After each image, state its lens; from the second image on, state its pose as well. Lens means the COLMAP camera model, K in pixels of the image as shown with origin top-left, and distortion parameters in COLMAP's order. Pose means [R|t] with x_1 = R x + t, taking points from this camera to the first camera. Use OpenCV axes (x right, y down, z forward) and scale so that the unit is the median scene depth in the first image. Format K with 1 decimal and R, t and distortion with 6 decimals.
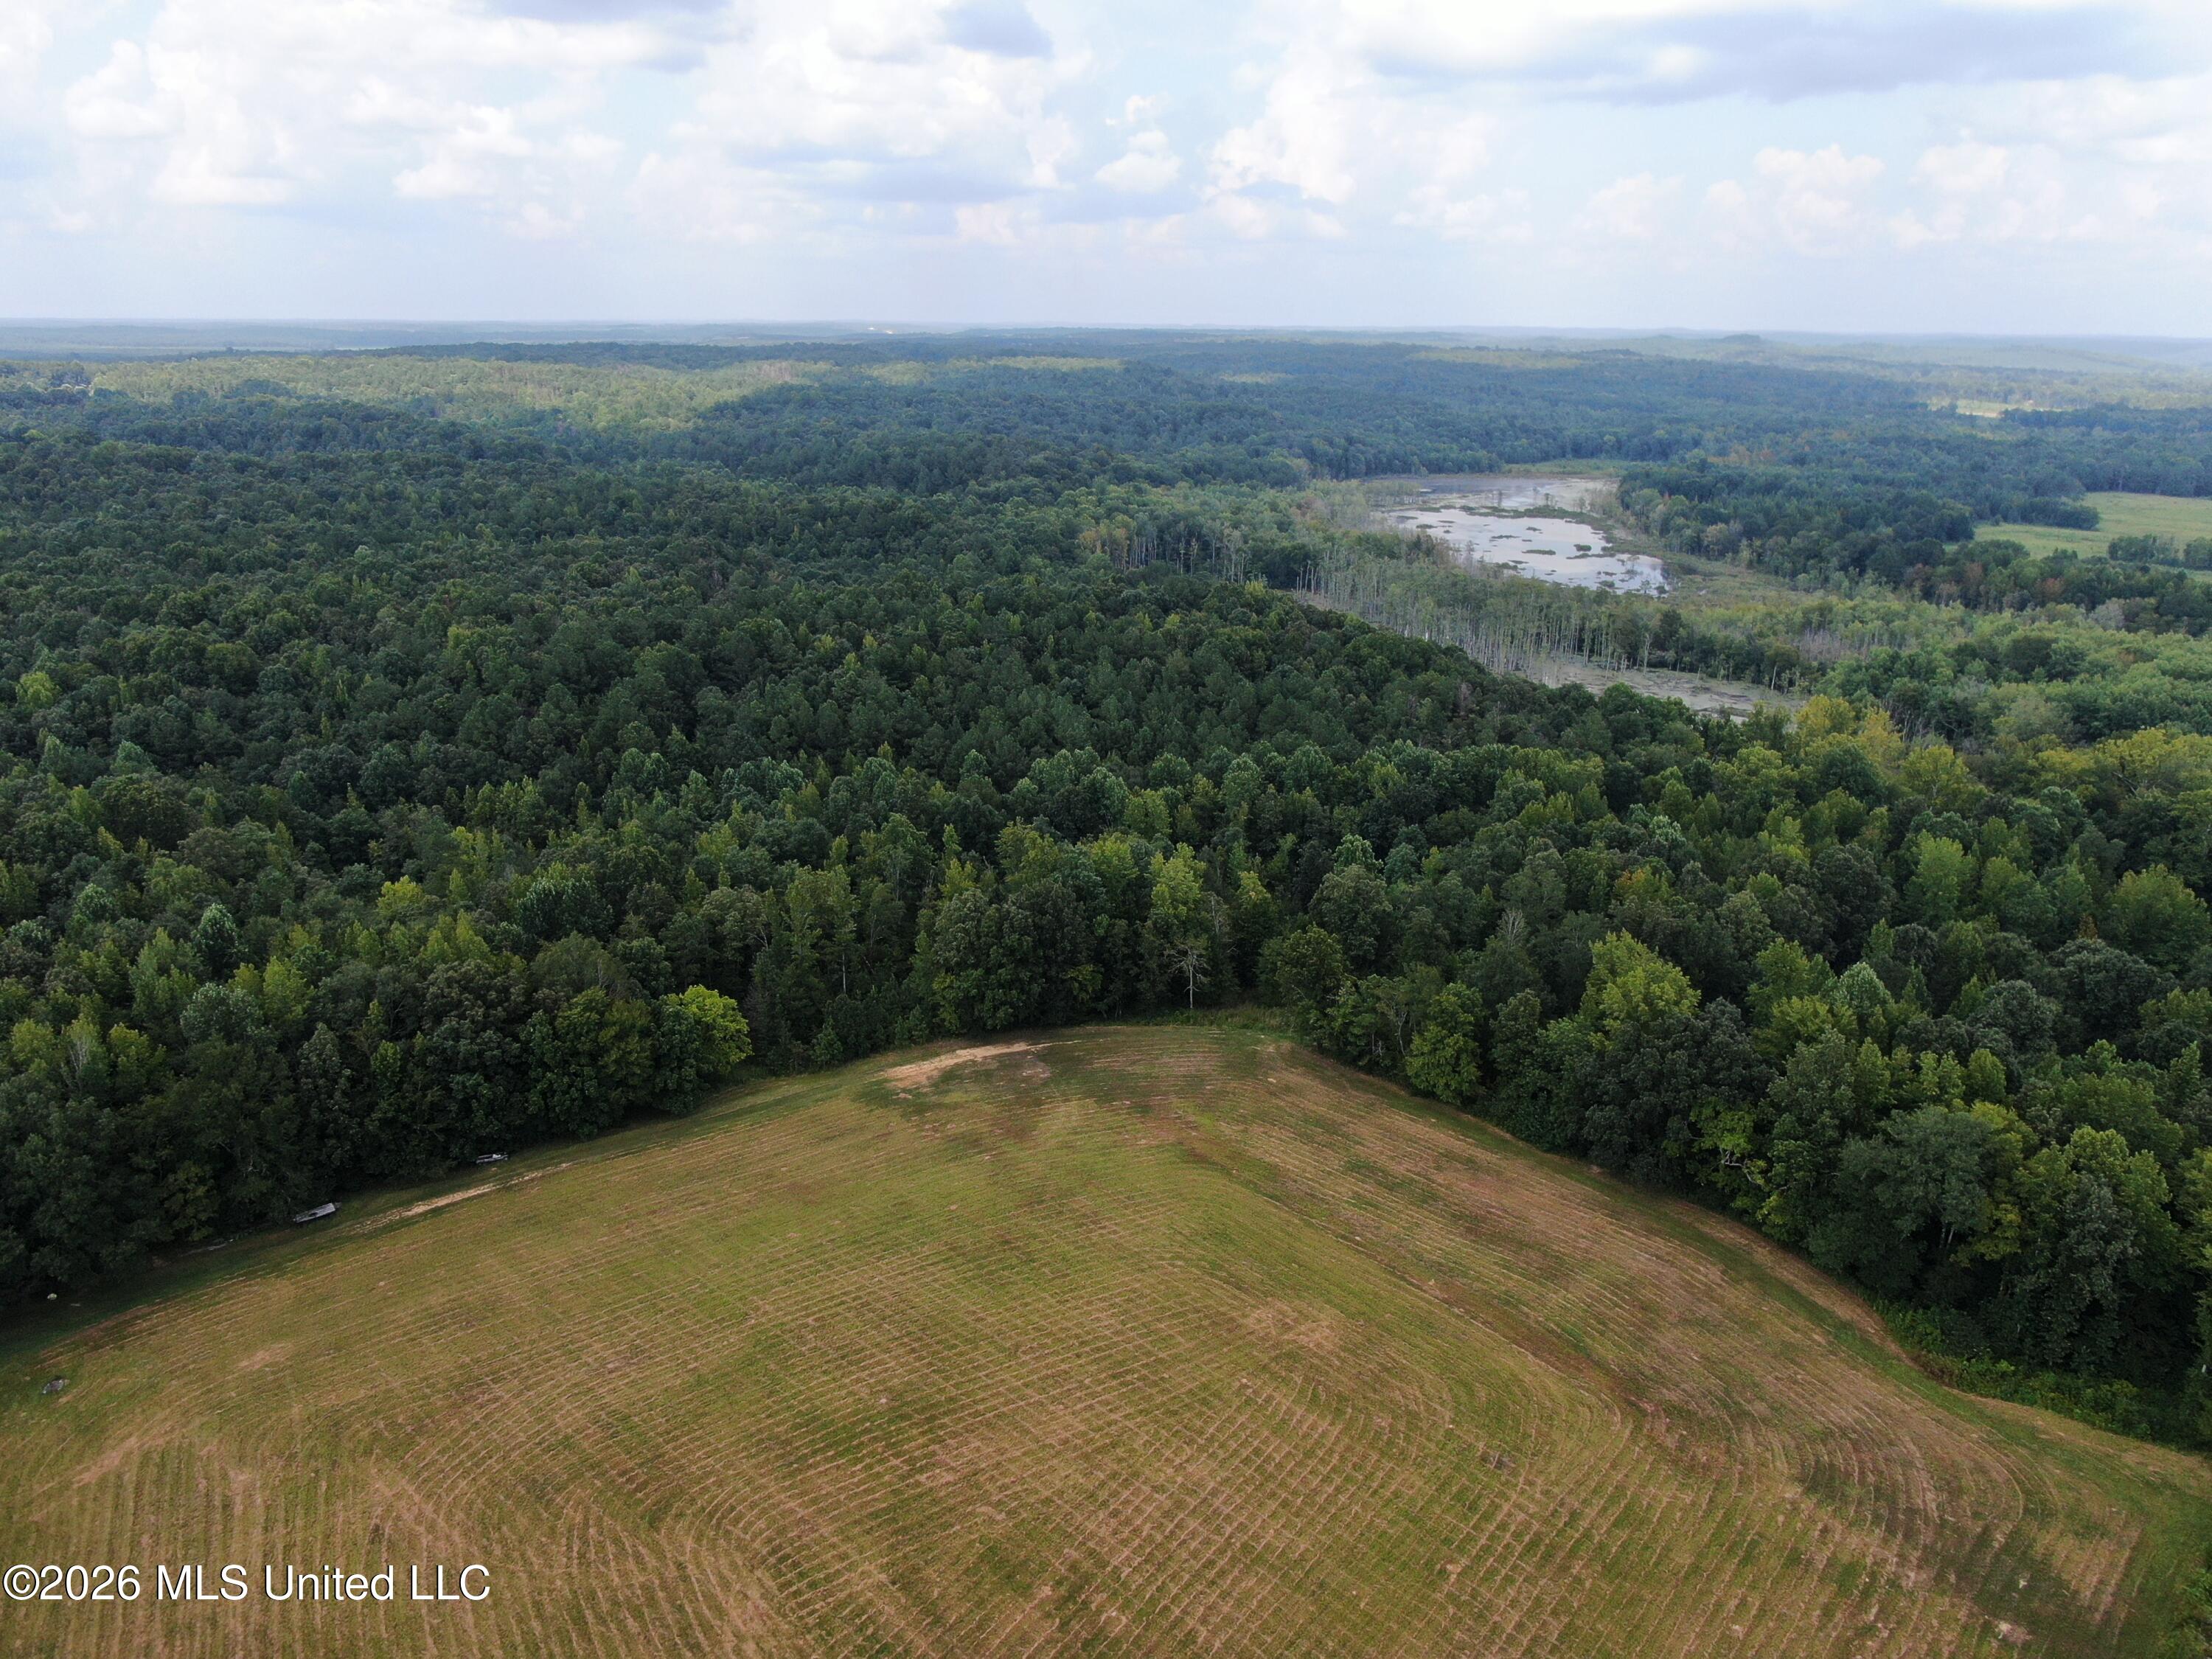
lens RADIAL K [[1561.2, 0, 1107.0], [0, 1561.2, 829.5], [0, 0, 1]] dist [-0.012444, -0.003192]
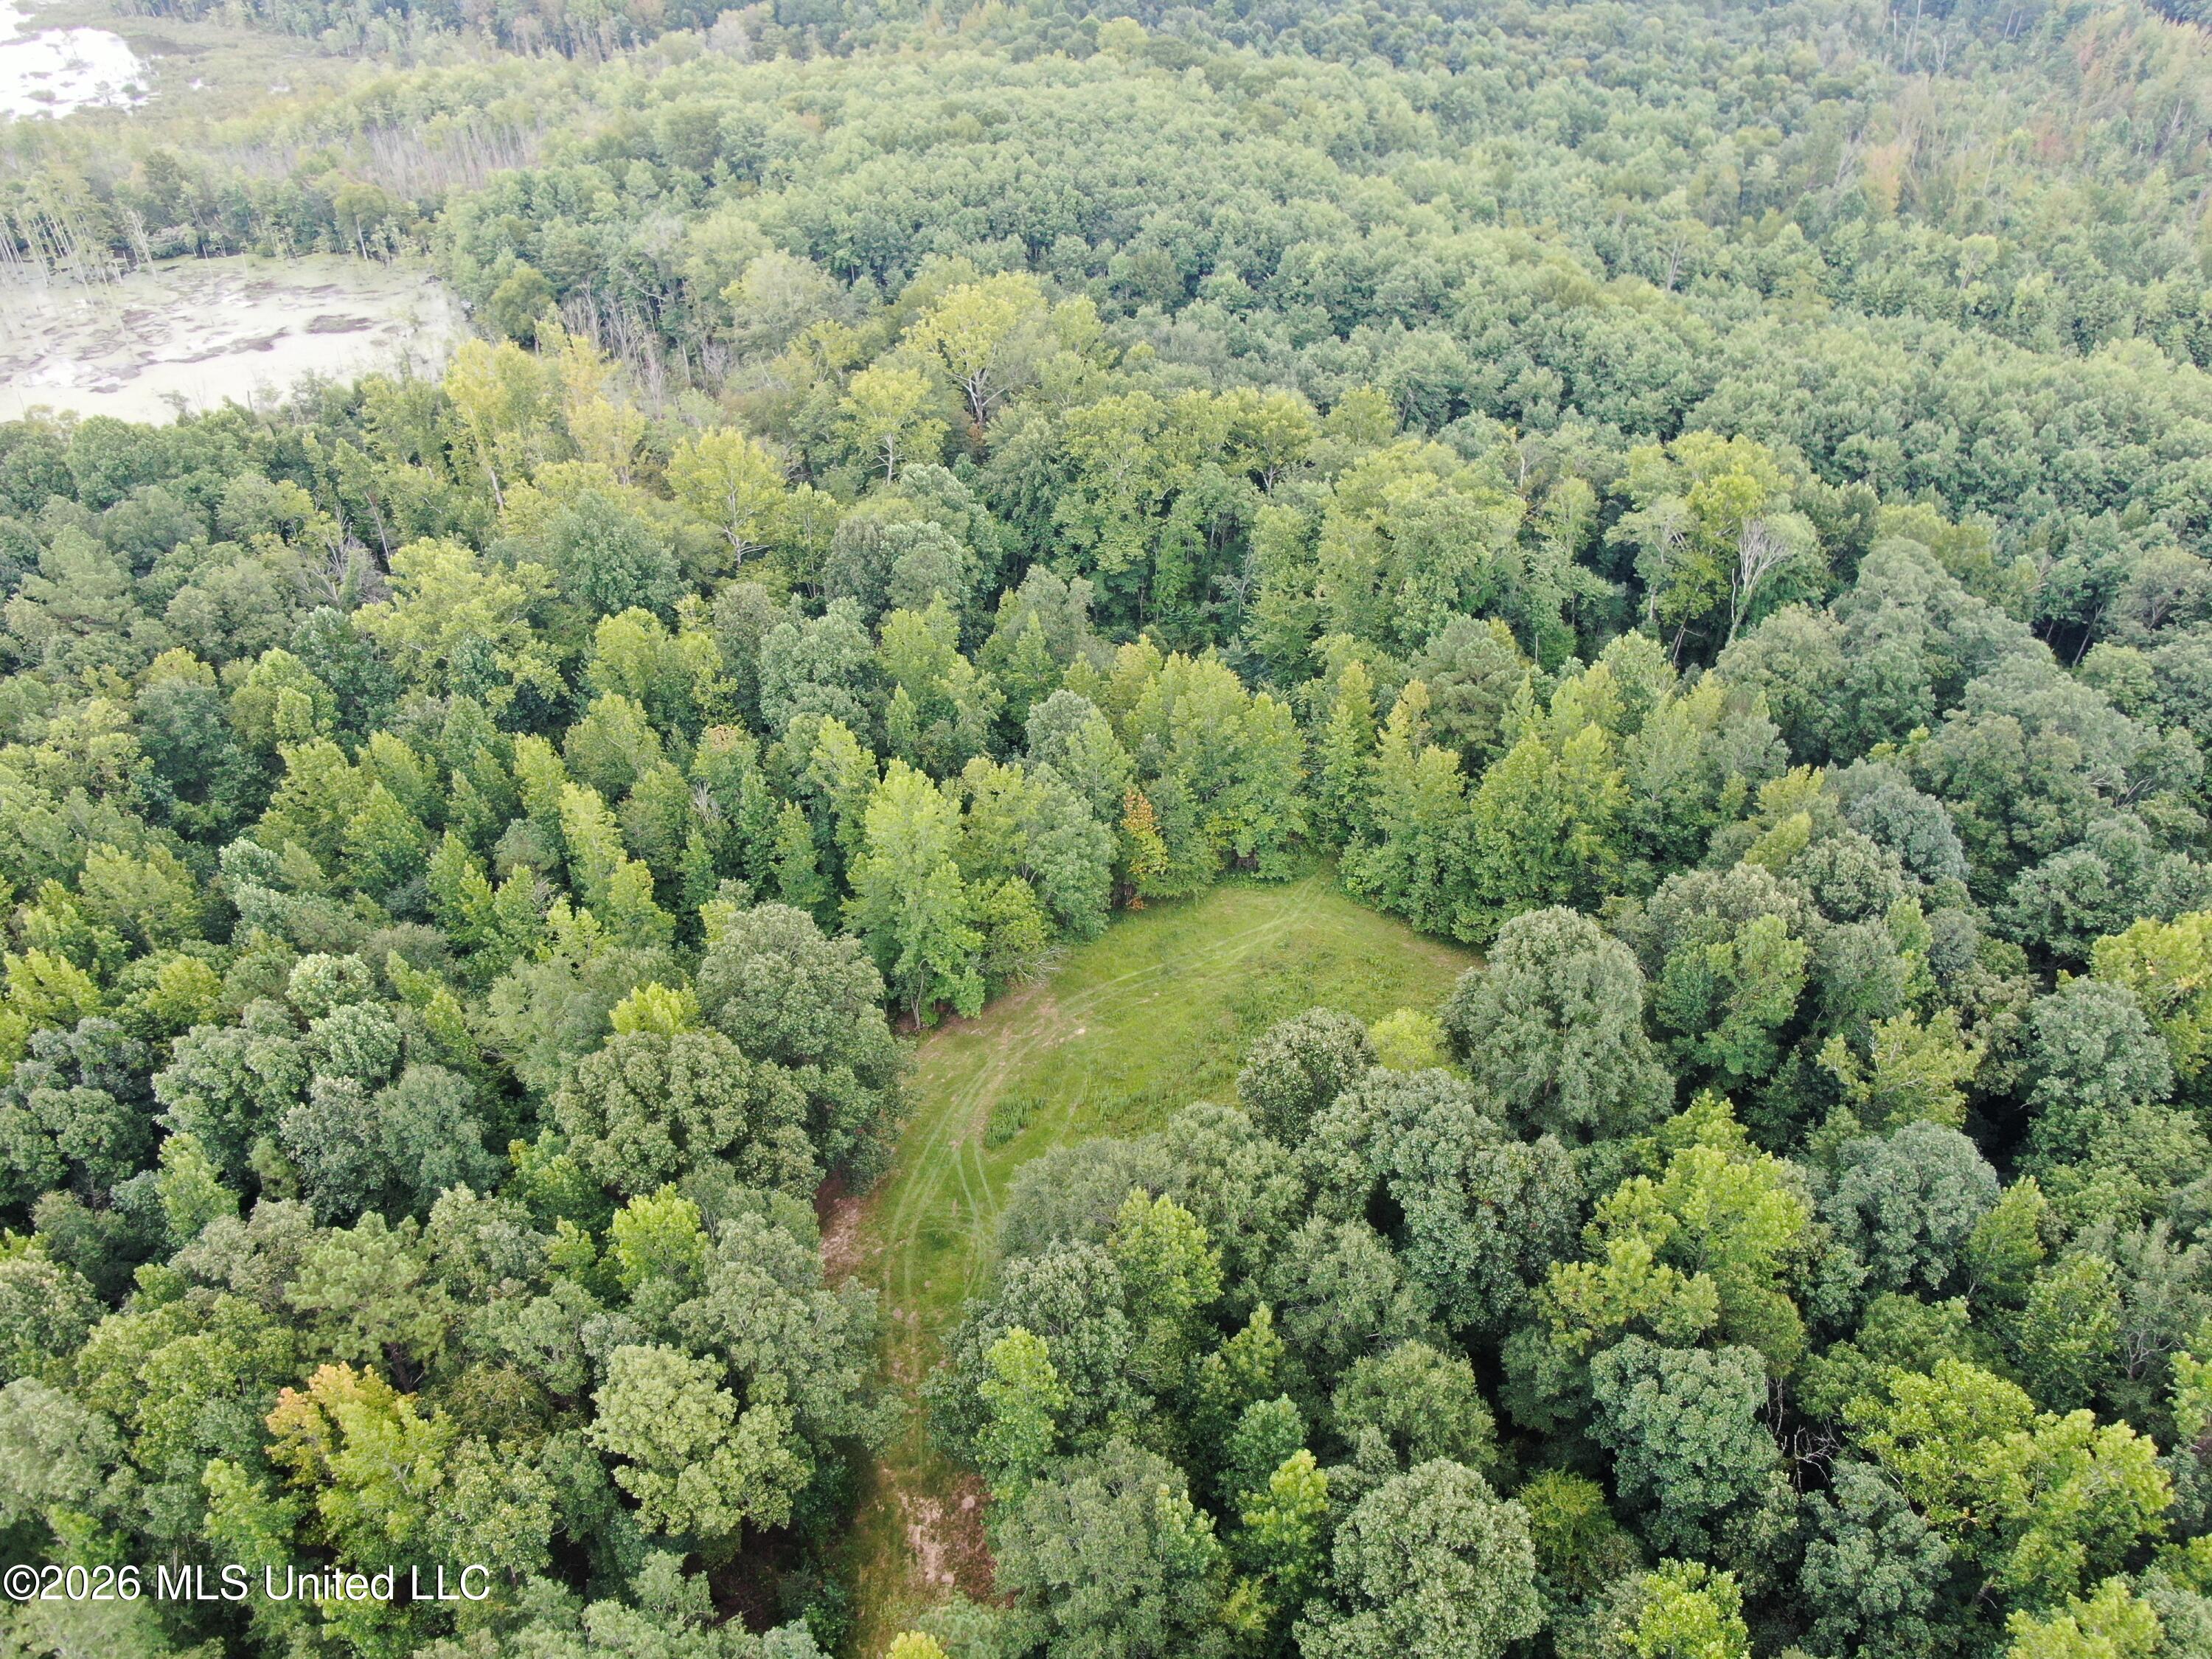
lens RADIAL K [[1561.2, 0, 1105.7], [0, 1561.2, 828.3], [0, 0, 1]] dist [-0.012444, -0.003192]
pose [[0.664294, -0.454014, 0.593789, 0.129501], [0.229755, 0.879962, 0.415788, -0.074503], [-0.711285, -0.139779, 0.688865, 0.279808]]
